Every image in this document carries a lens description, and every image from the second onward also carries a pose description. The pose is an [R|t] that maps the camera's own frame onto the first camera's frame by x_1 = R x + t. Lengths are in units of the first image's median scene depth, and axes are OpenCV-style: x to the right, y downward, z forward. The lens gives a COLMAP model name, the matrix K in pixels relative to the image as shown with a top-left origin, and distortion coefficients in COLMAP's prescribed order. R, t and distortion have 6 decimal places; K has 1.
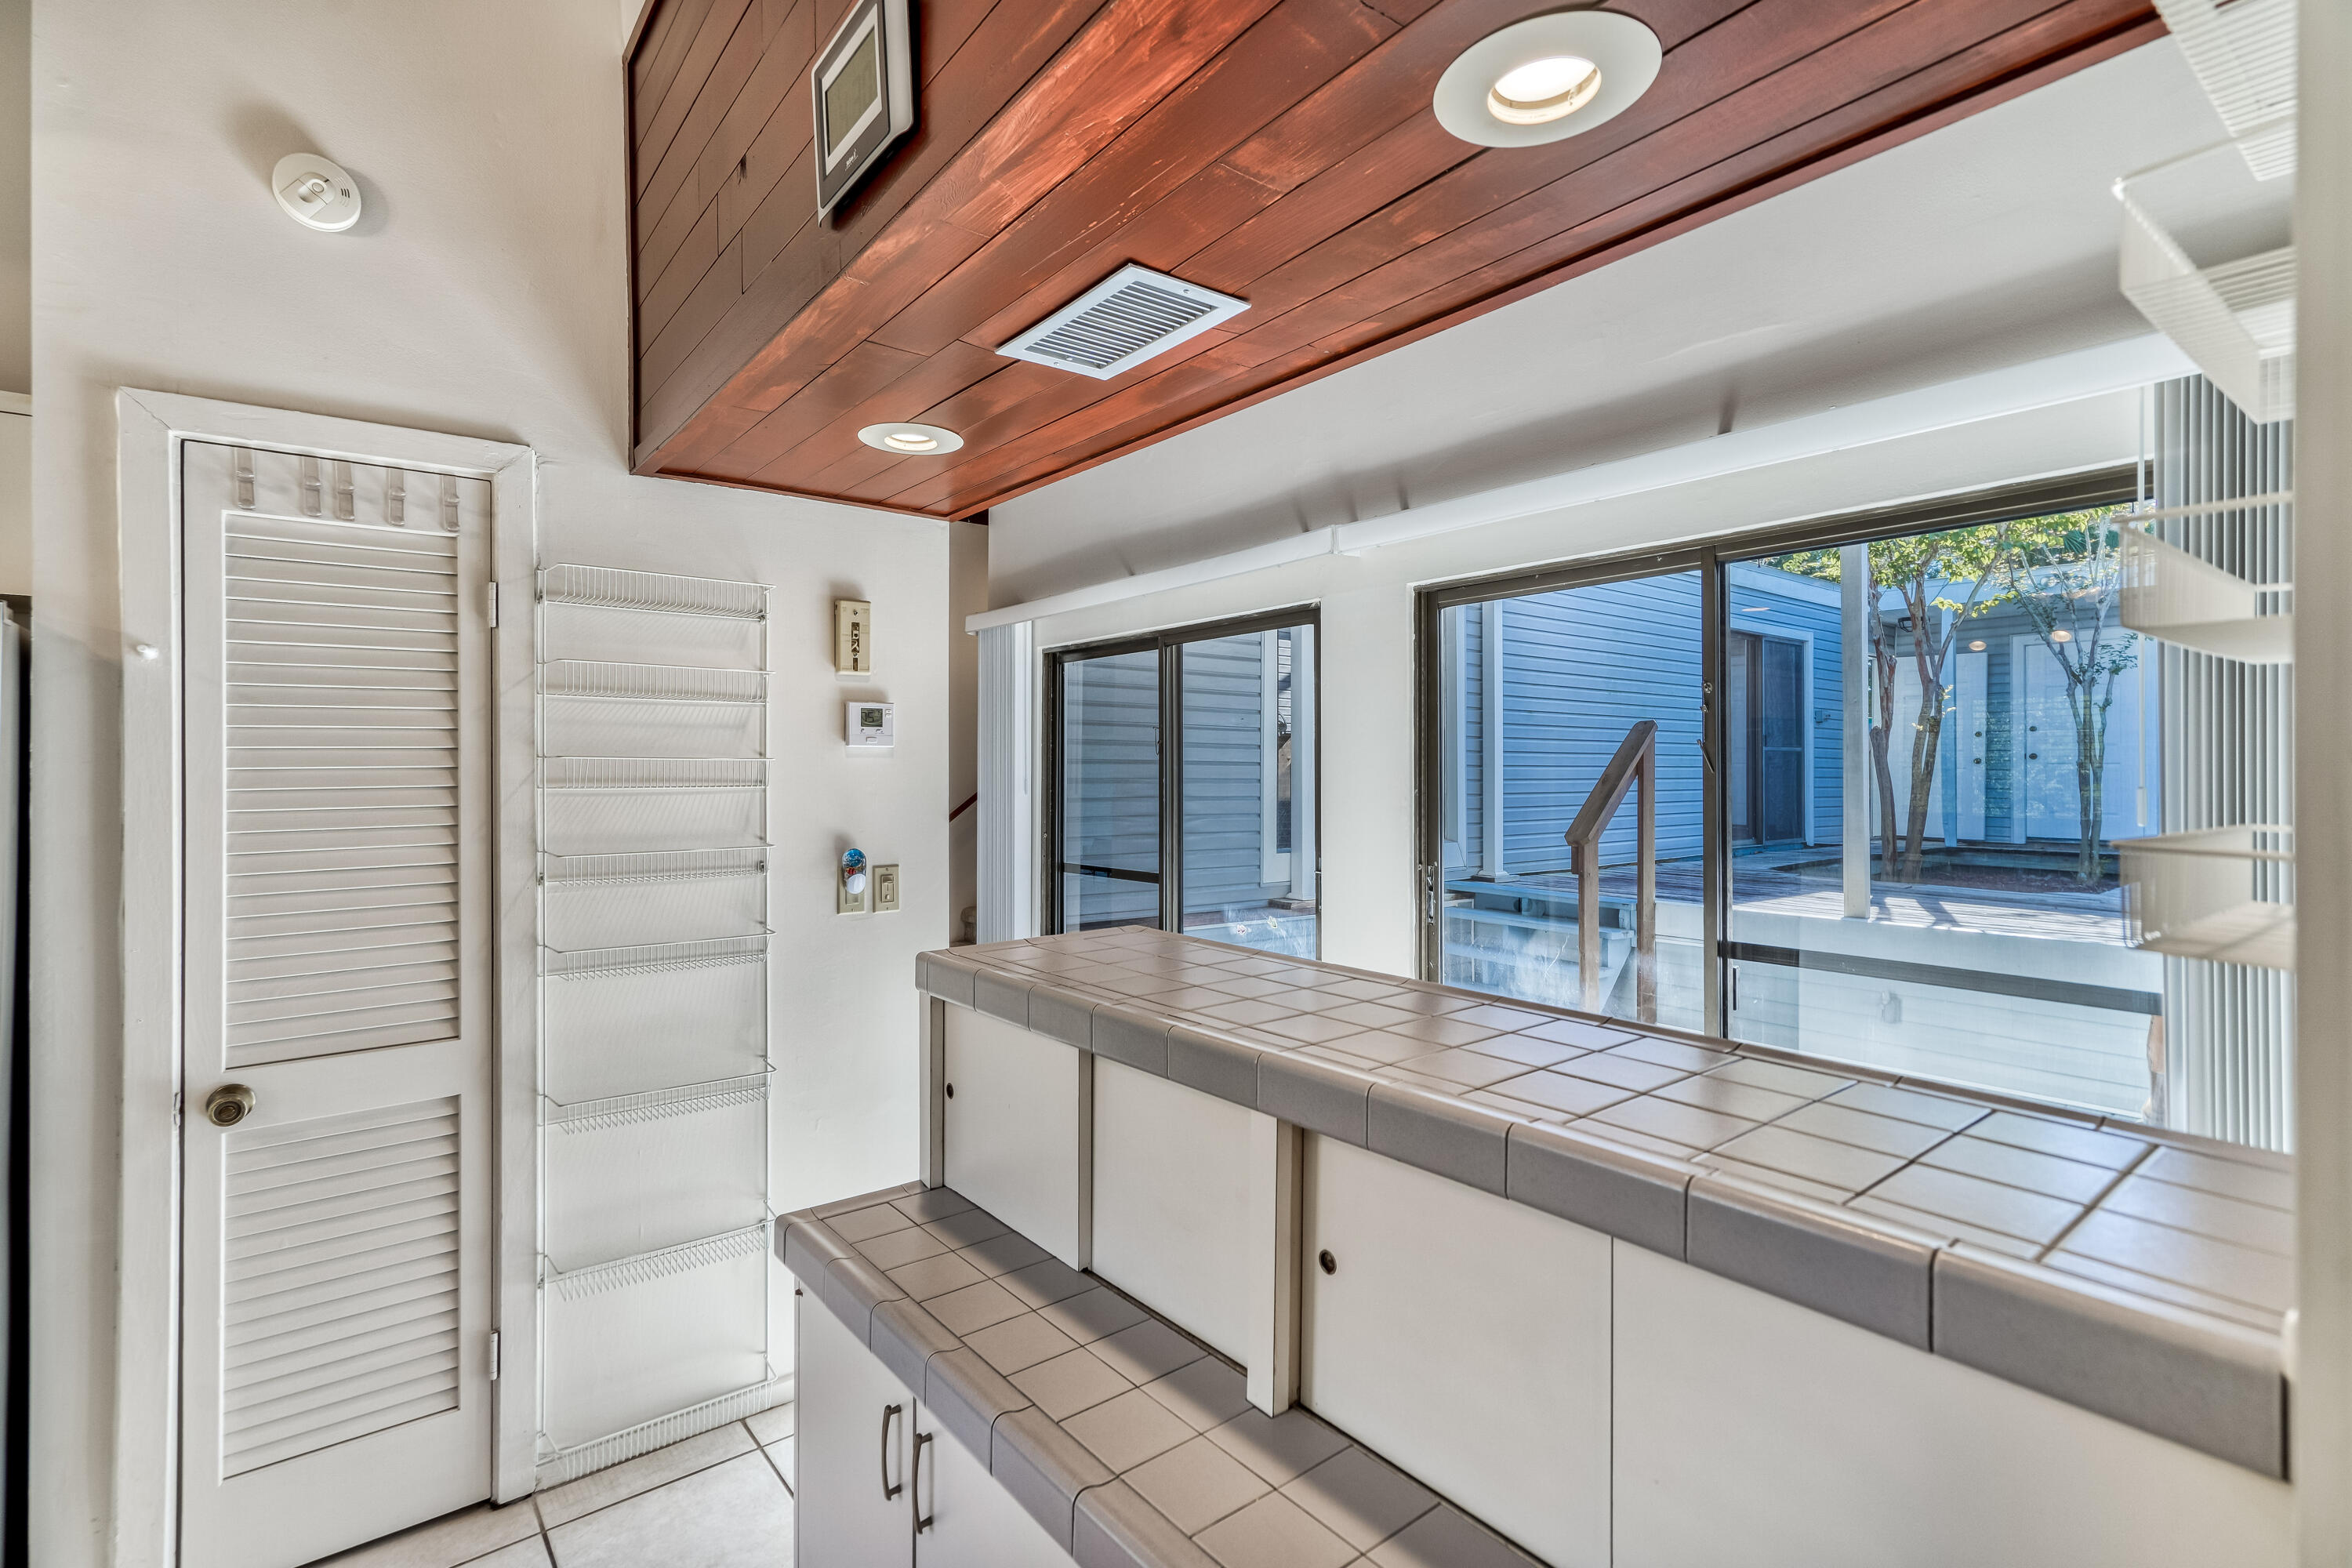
lens RADIAL K [[1095.7, 0, 1175.6], [0, 1095.7, 769.0], [0, 0, 1]] dist [-0.000121, 0.006032]
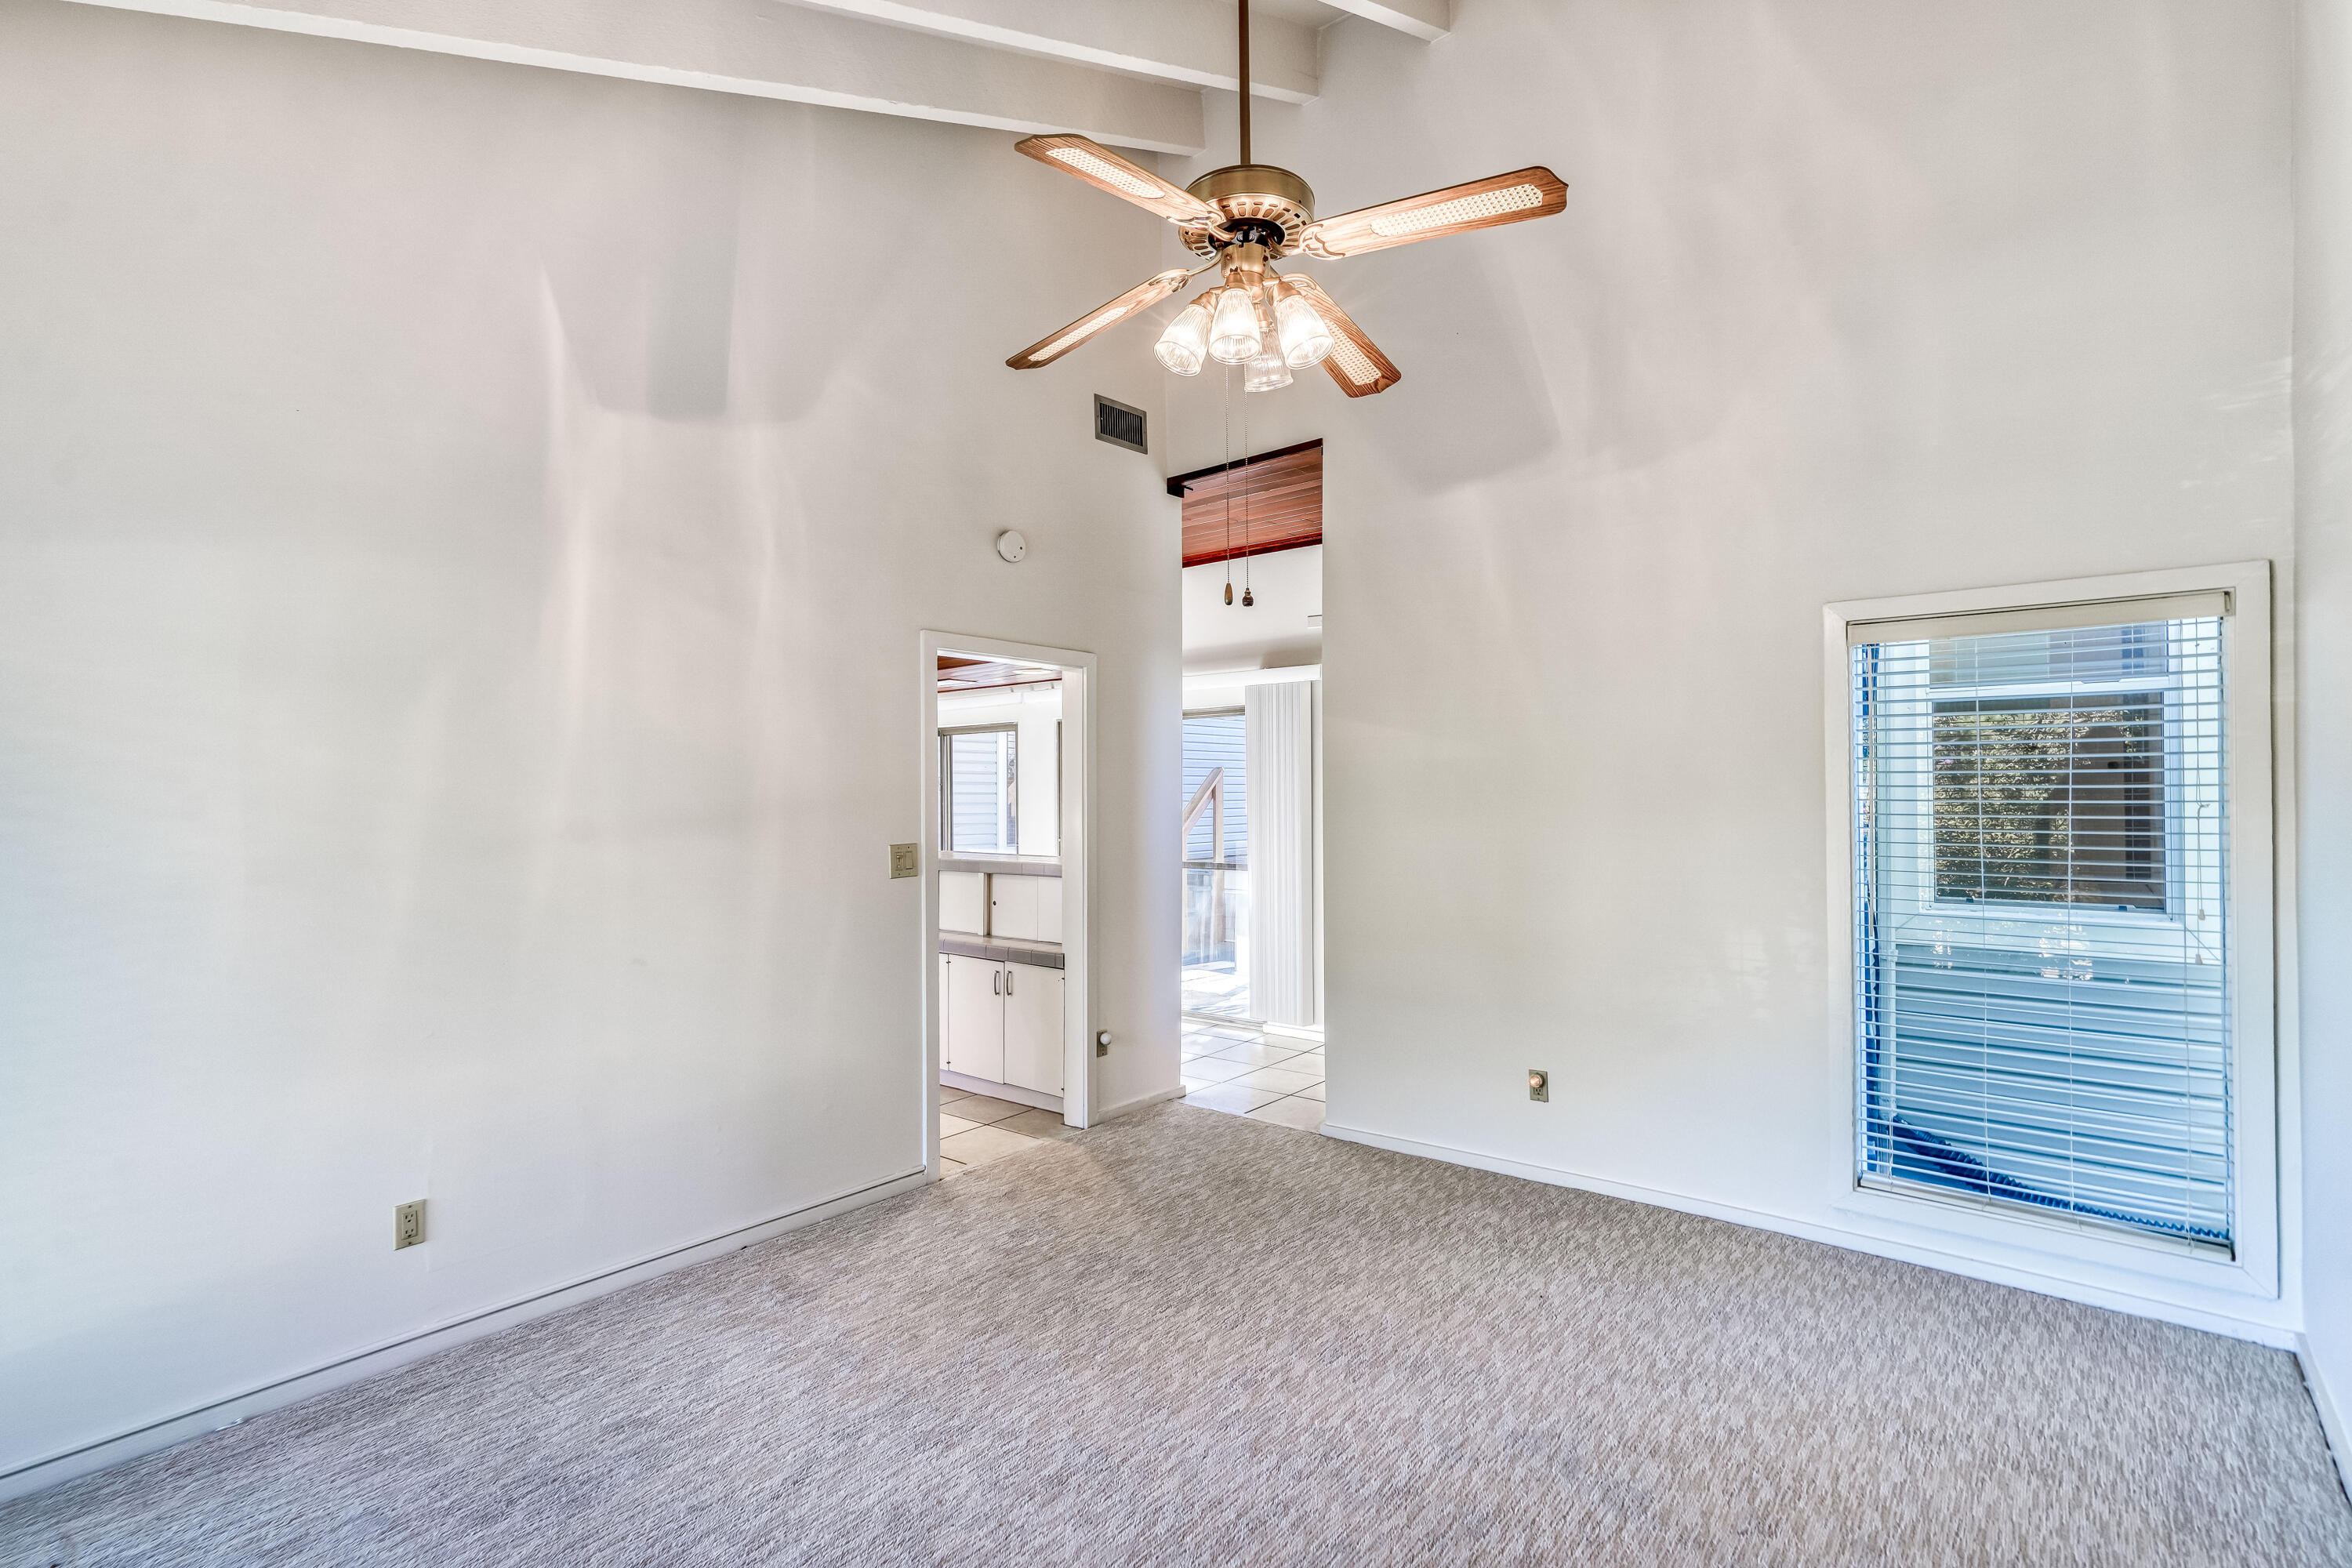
lens RADIAL K [[1095.7, 0, 1178.2], [0, 1095.7, 776.1], [0, 0, 1]] dist [-0.000121, 0.006032]
pose [[0.975055, -0.011775, 0.221651, -0.054463], [0.015603, 0.999758, -0.015528, -0.003462], [-0.221415, 0.018599, 0.975002, -1.588595]]
